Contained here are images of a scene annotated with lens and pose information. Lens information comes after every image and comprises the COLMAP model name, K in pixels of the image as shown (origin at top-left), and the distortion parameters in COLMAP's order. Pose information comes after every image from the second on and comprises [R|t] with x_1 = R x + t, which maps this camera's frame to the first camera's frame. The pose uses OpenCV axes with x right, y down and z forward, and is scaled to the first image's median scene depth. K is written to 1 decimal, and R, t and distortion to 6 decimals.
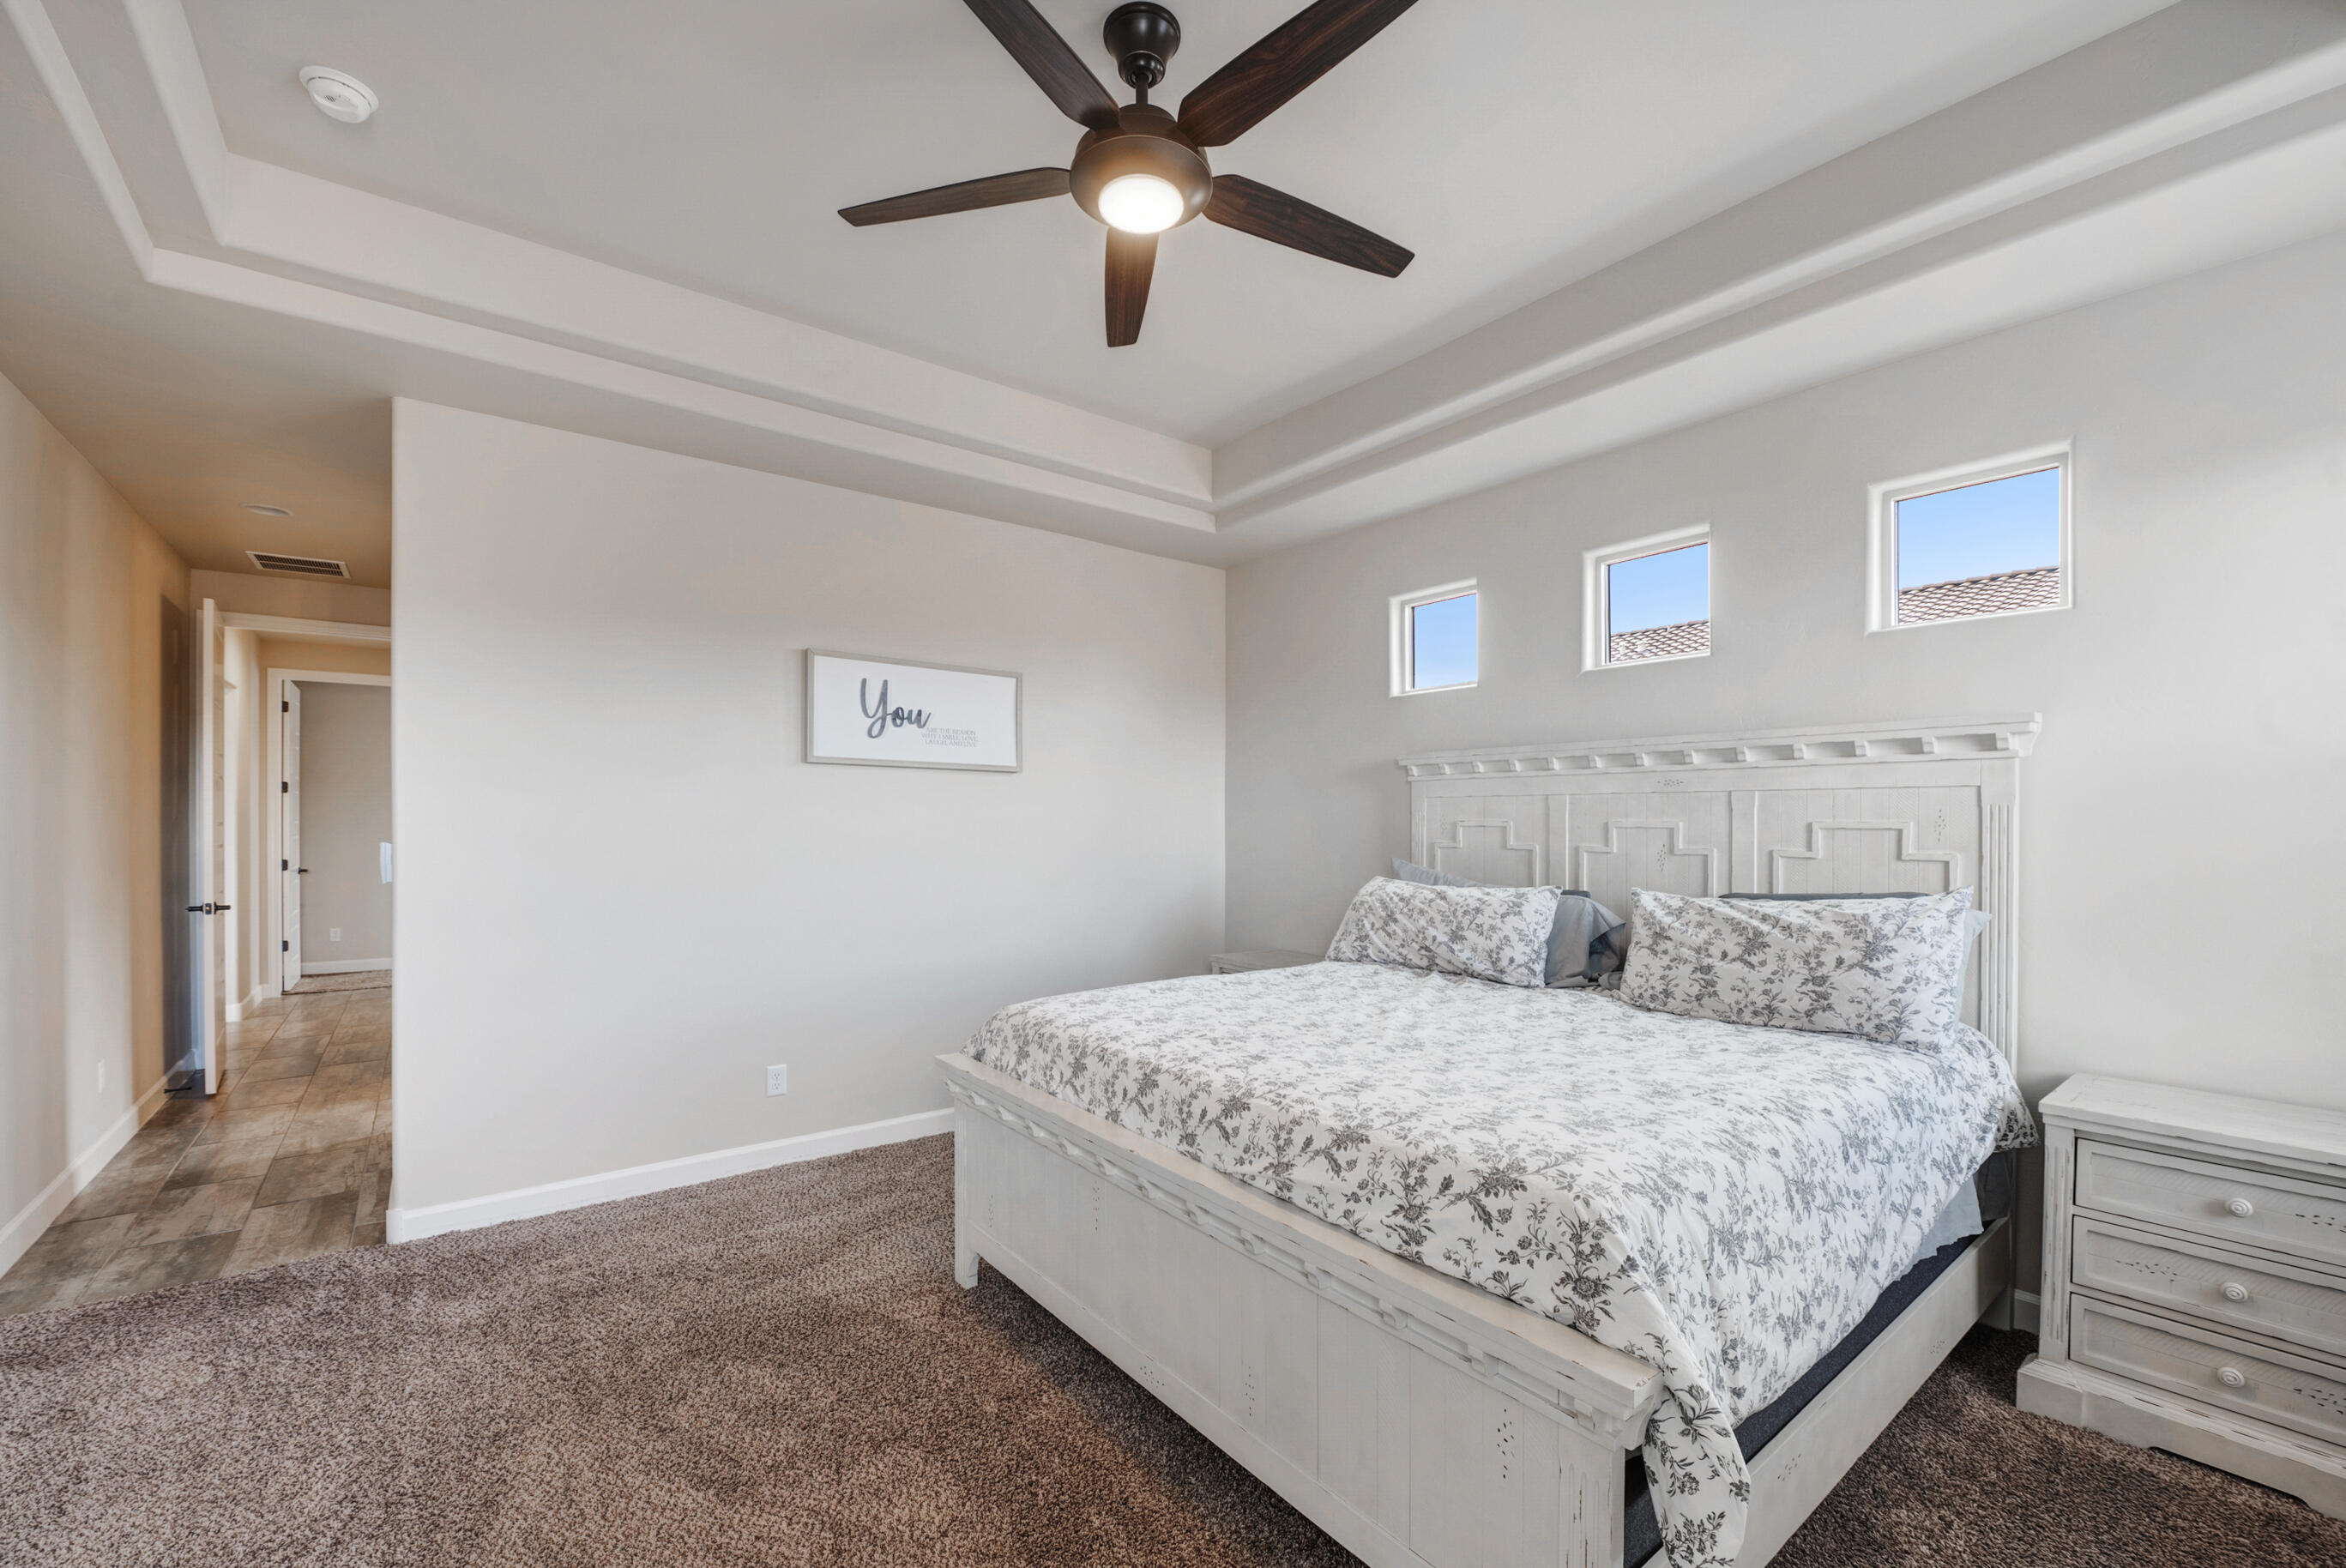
lens RADIAL K [[949.1, 0, 1153.1], [0, 949.1, 823.3], [0, 0, 1]] dist [-0.015058, -0.000265]
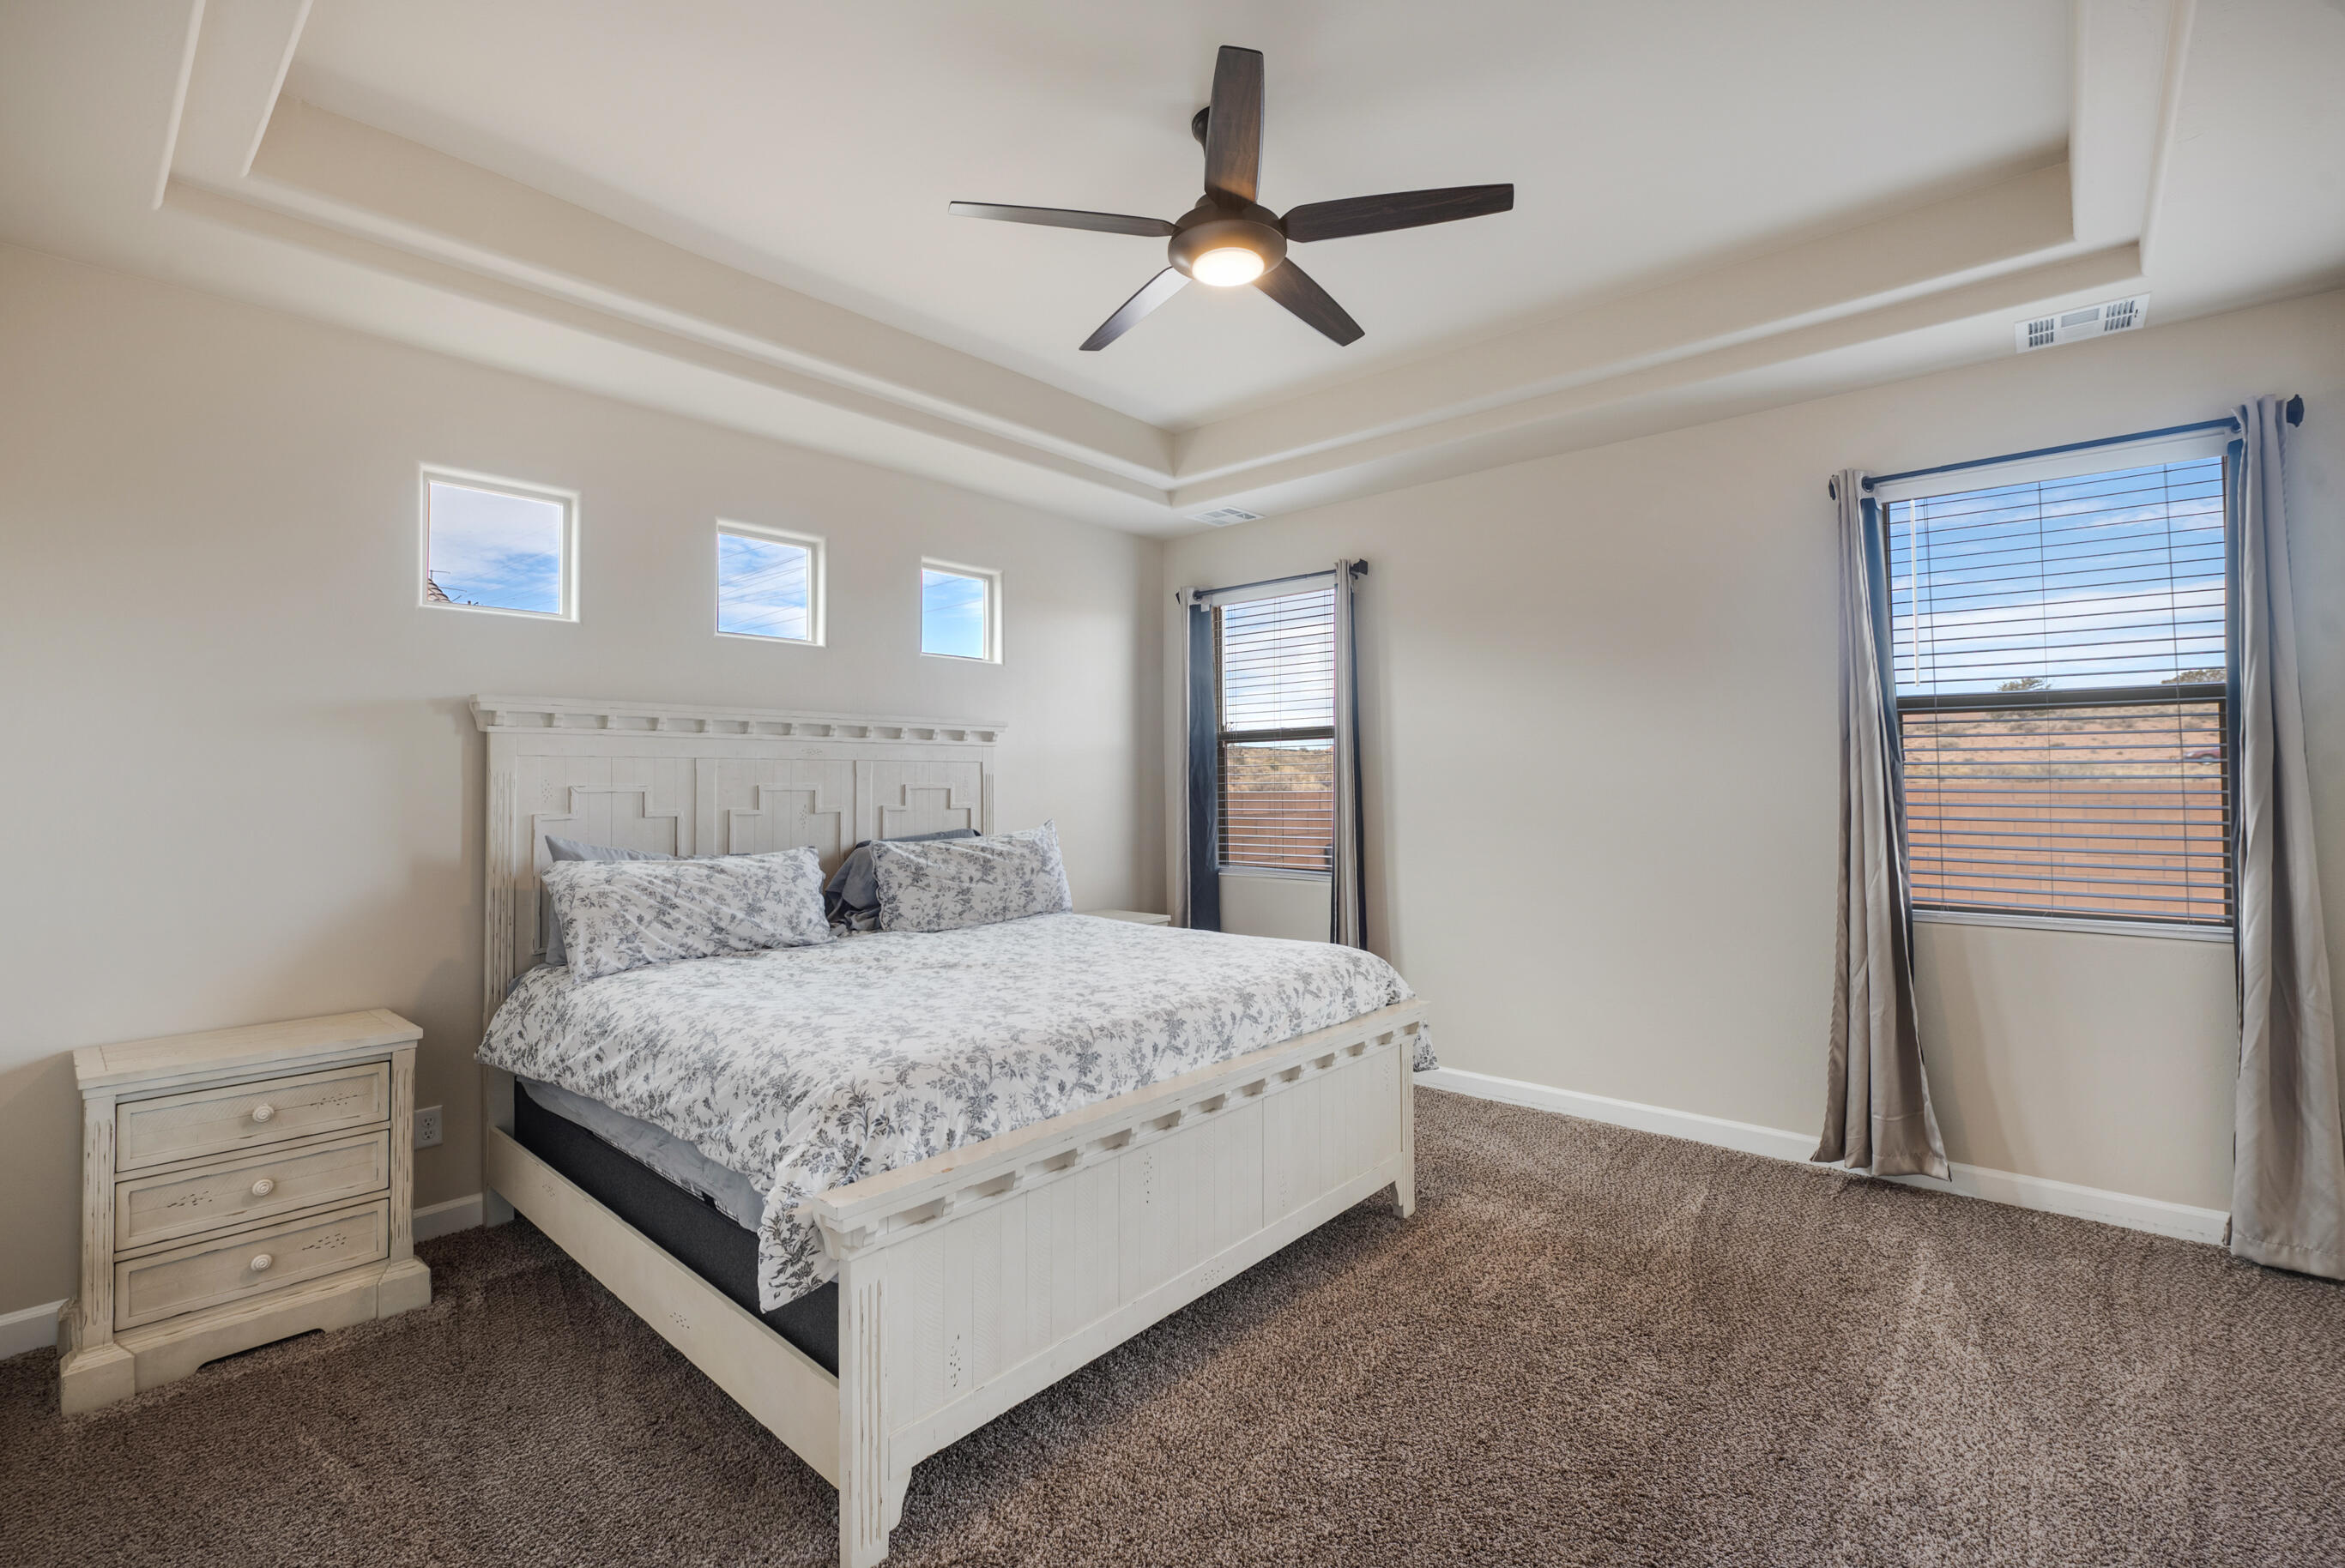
lens RADIAL K [[1012.9, 0, 1167.0], [0, 1012.9, 766.0], [0, 0, 1]] dist [0.000989, 0.000136]
pose [[-0.195102, 0.017235, 0.980632, -0.851223], [0.010164, 0.999827, -0.015550, -0.001739], [-0.980730, 0.006933, -0.195244, 0.922564]]
